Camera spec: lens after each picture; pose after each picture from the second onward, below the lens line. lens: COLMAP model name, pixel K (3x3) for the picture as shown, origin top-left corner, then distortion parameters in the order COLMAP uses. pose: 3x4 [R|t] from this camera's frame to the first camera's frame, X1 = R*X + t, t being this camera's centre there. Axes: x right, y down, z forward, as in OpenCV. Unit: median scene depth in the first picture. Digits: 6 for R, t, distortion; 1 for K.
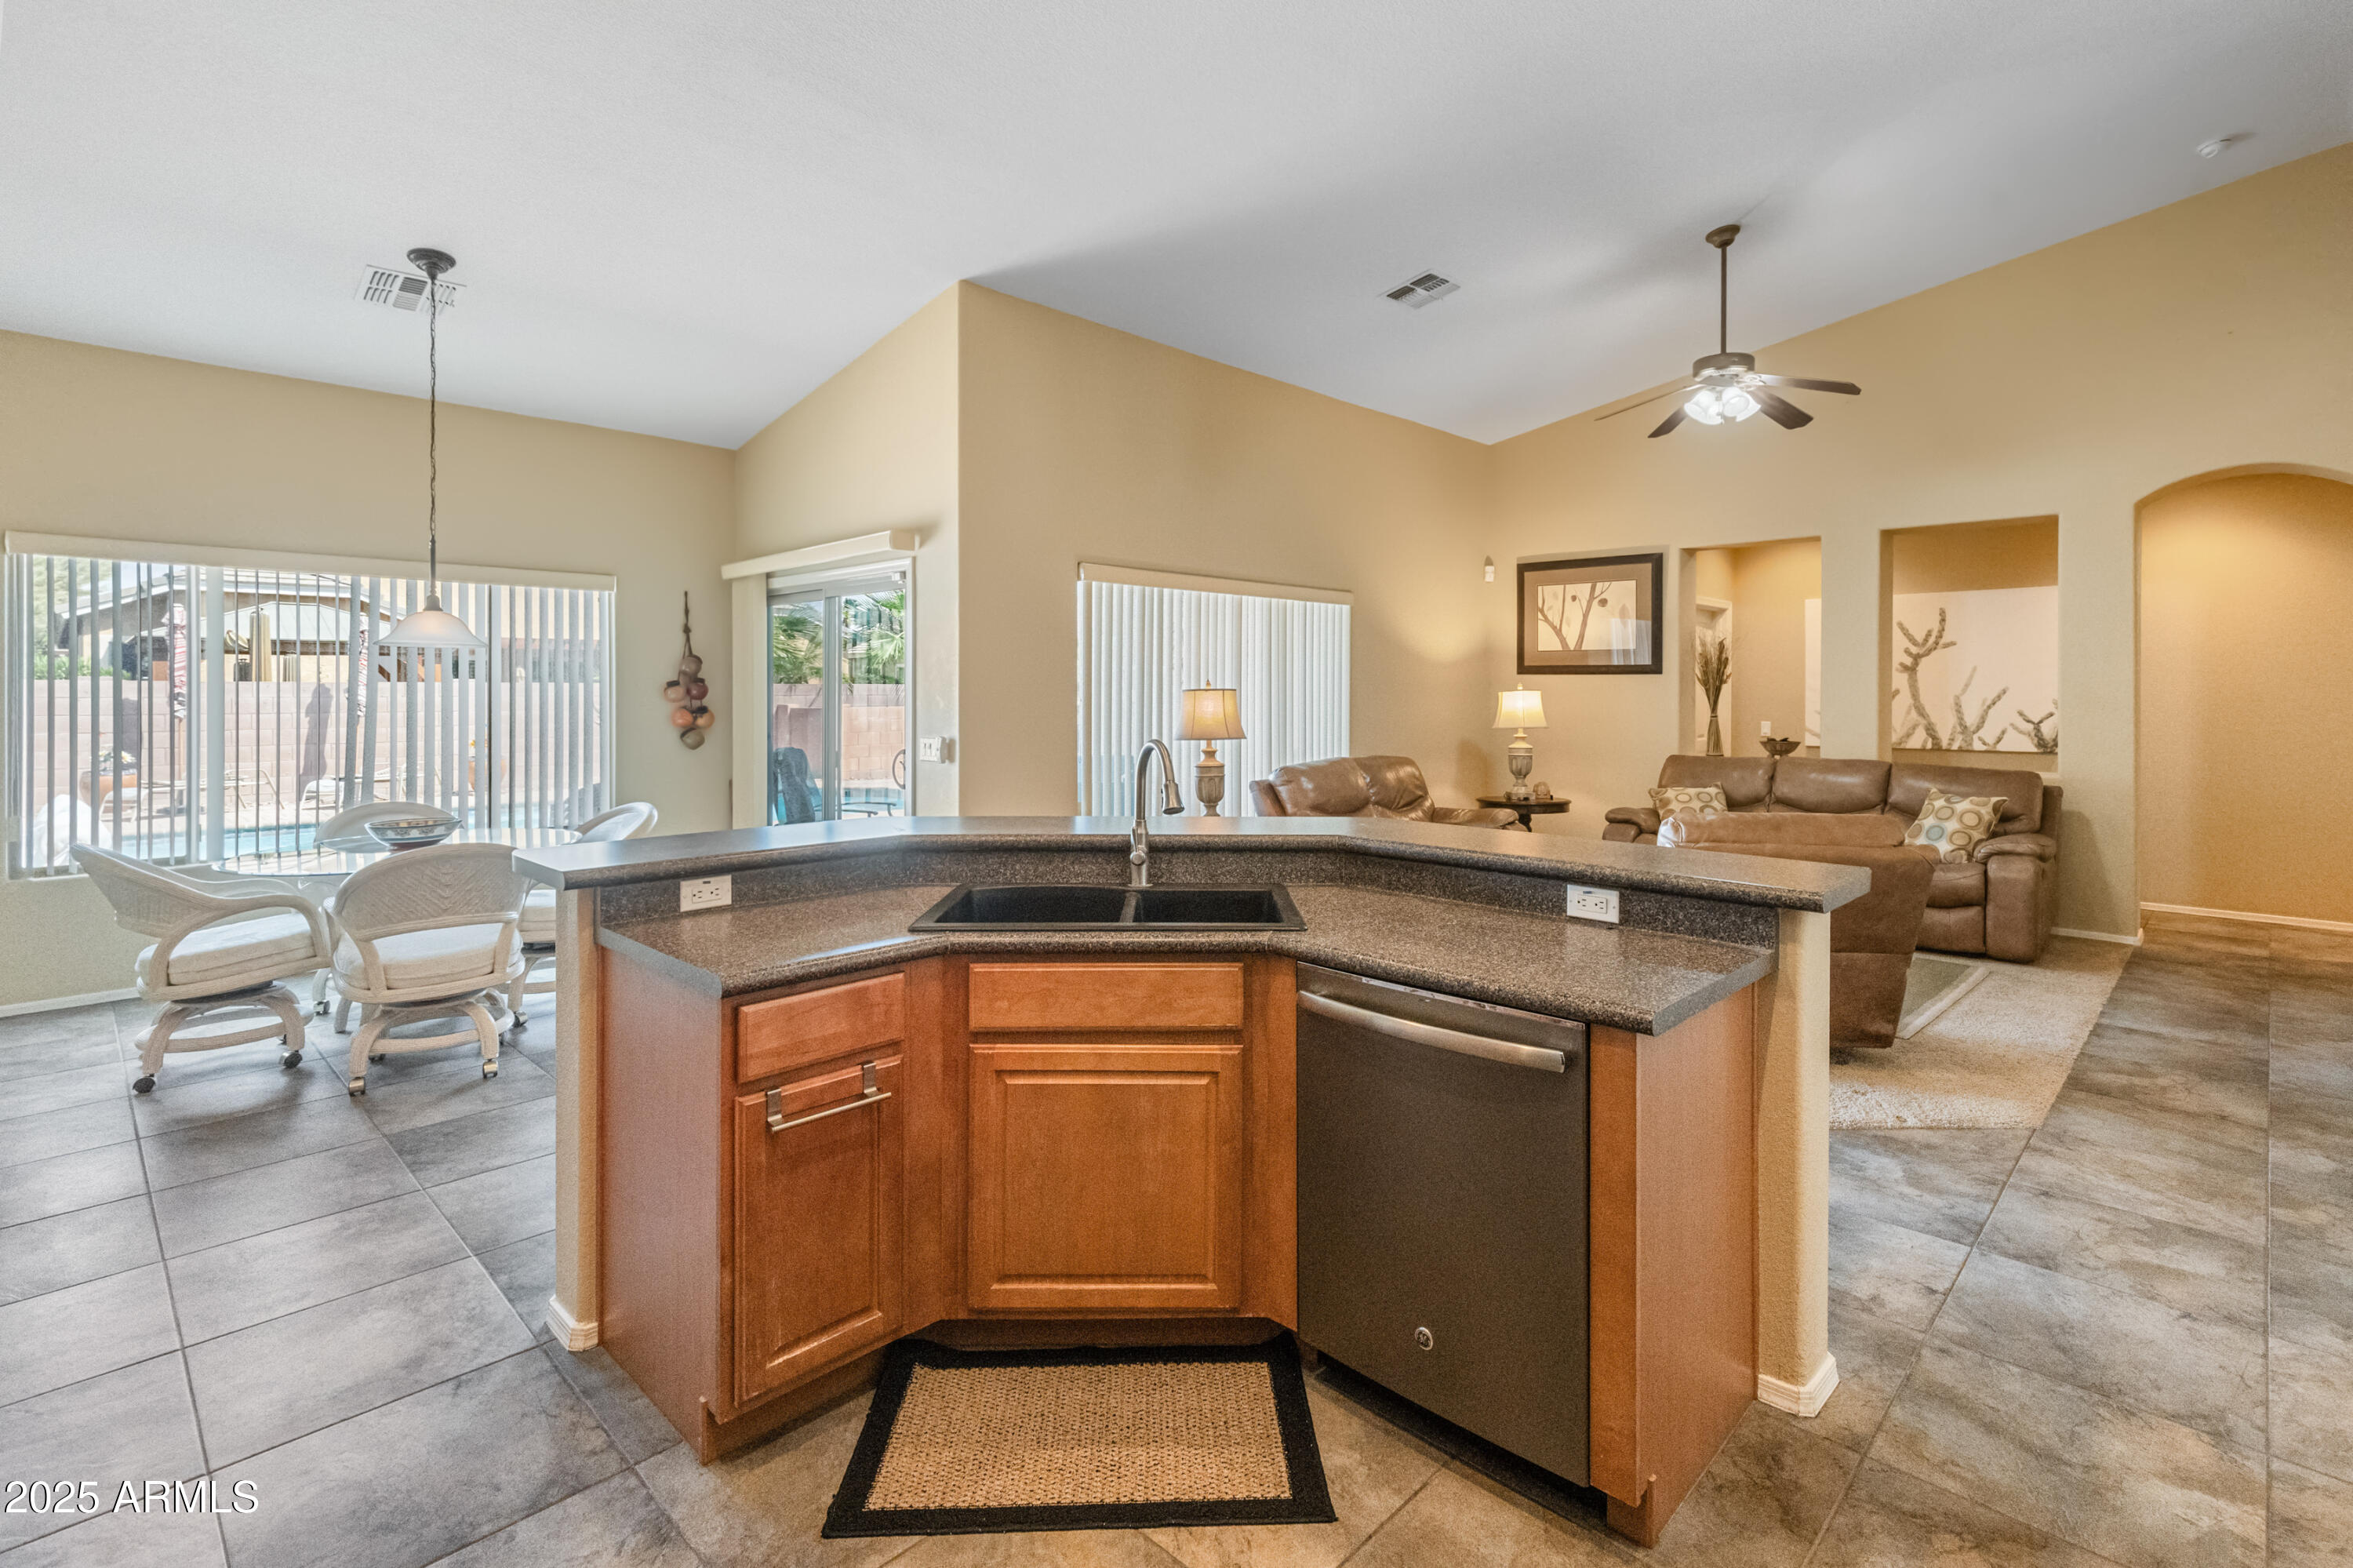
lens RADIAL K [[1103.3, 0, 1195.5], [0, 1103.3, 690.6], [0, 0, 1]] dist [0.009564, -0.000891]
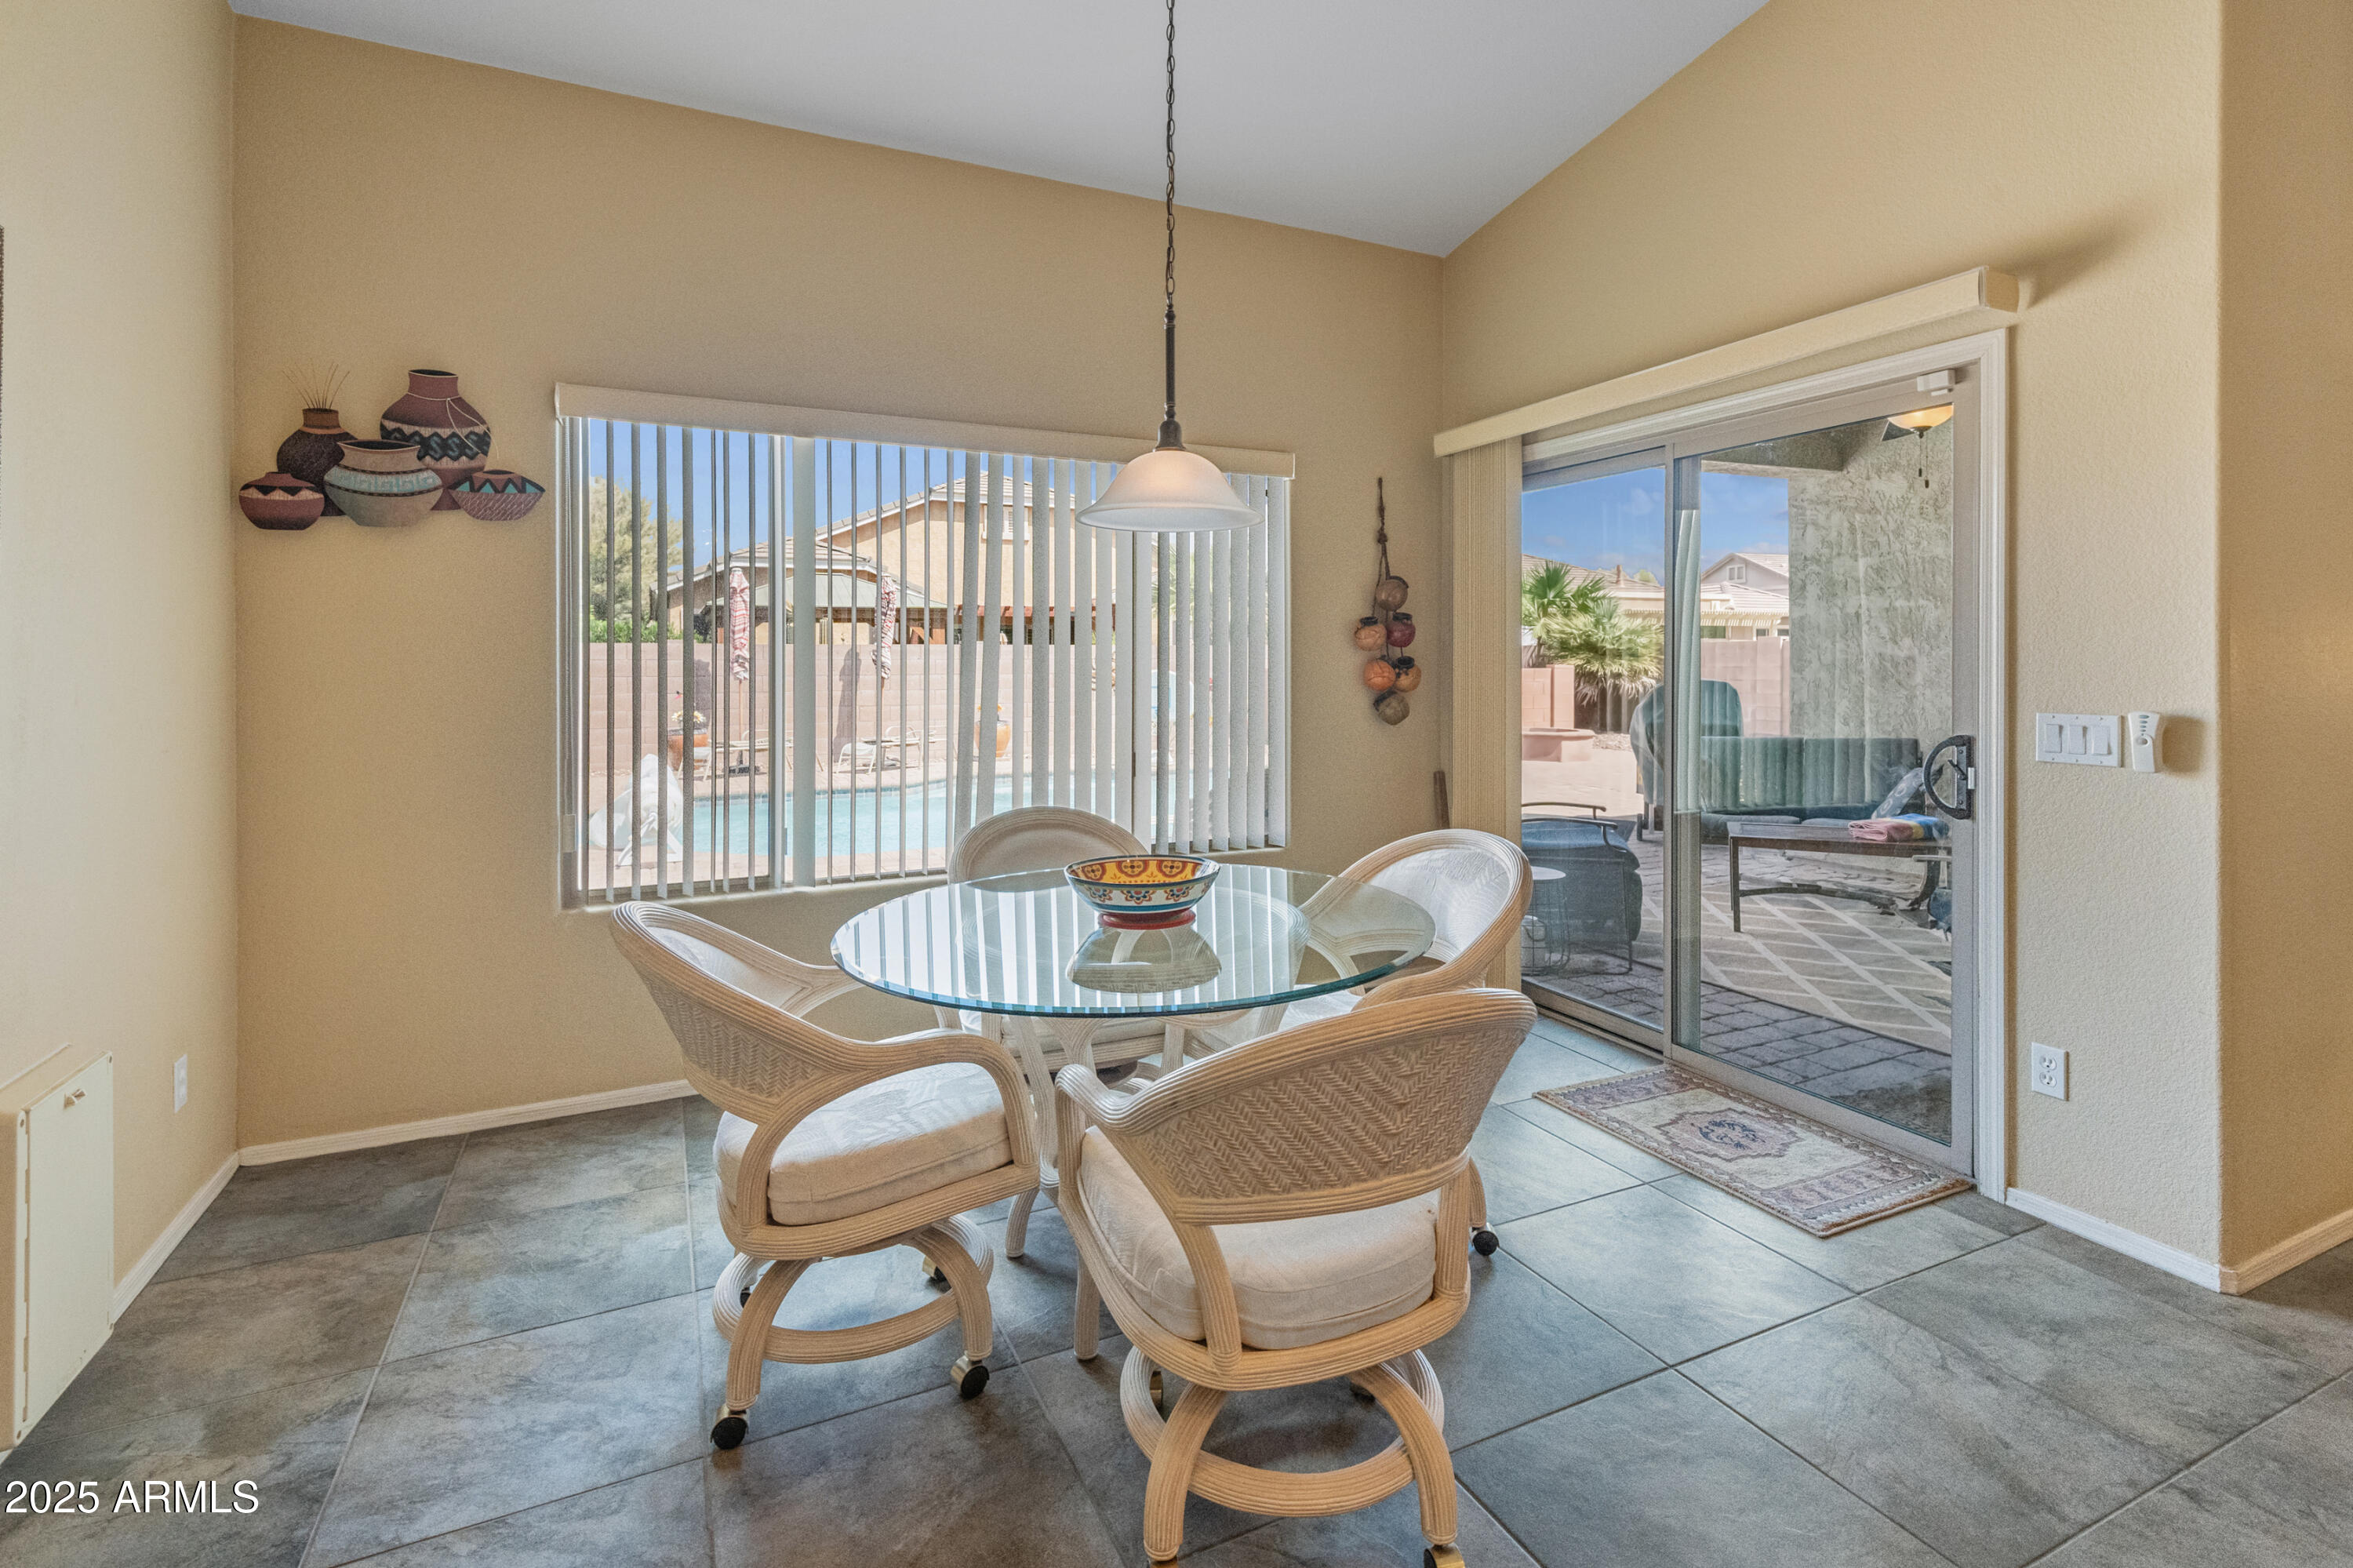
lens RADIAL K [[1103.3, 0, 1188.8], [0, 1103.3, 661.6], [0, 0, 1]] dist [0.009564, -0.000891]
pose [[0.940454, -0.003196, -0.339906, -0.371960], [0.004176, 0.999989, 0.002152, 0.015728], [0.339895, -0.003443, 0.940457, 0.386164]]
